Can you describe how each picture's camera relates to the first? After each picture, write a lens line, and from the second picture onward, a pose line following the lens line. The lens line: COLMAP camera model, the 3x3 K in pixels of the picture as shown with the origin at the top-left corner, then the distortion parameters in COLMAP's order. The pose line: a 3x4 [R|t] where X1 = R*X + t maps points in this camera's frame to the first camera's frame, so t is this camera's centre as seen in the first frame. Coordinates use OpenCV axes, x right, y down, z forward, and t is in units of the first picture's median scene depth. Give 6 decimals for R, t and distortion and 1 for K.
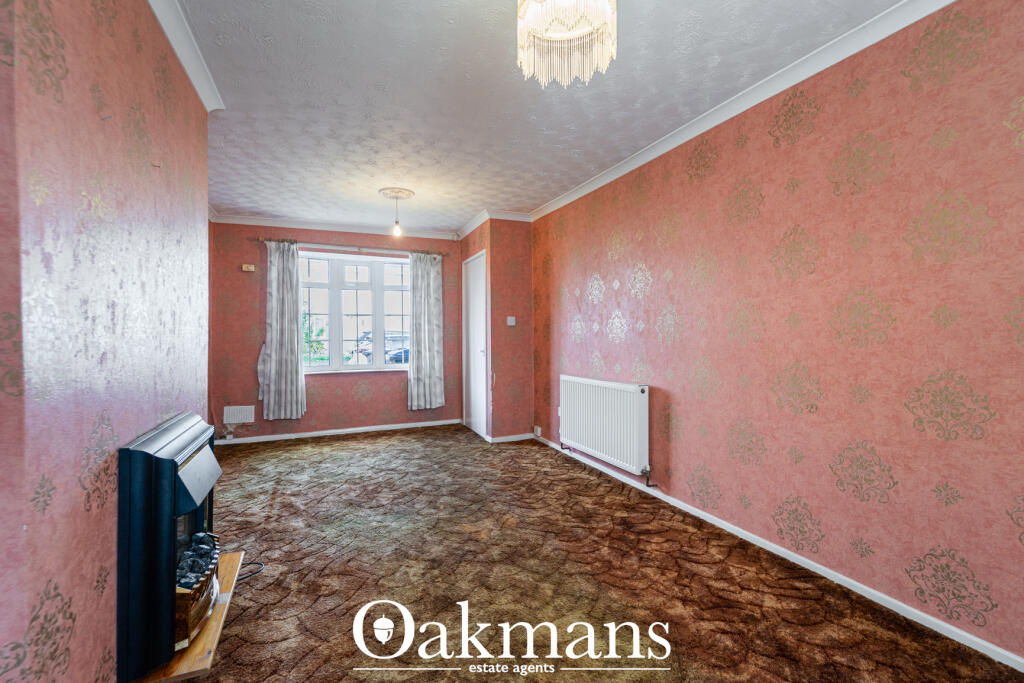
lens RADIAL K [[416.1, 0, 507.3], [0, 416.1, 336.3], [0, 0, 1]] dist [-0.002921, -0.000331]
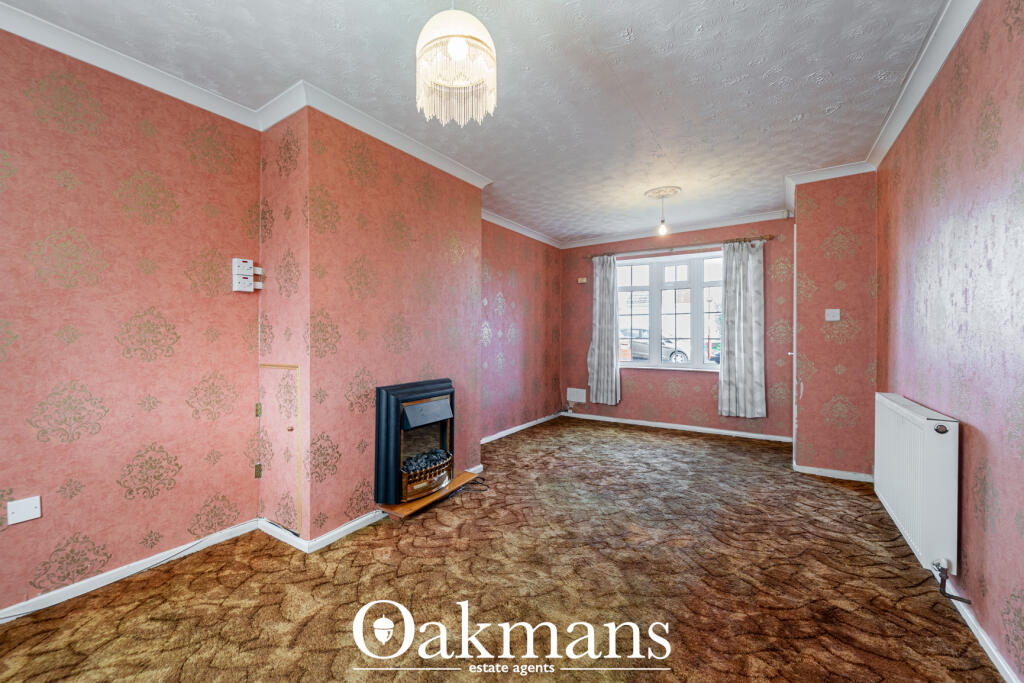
lens RADIAL K [[416.1, 0, 507.3], [0, 416.1, 336.3], [0, 0, 1]] dist [-0.002921, -0.000331]
pose [[0.548119, 0.007124, -0.836370, 0.399804], [-0.005929, 0.999972, 0.004632, 0.001699], [0.836379, 0.002420, 0.548146, 0.145106]]
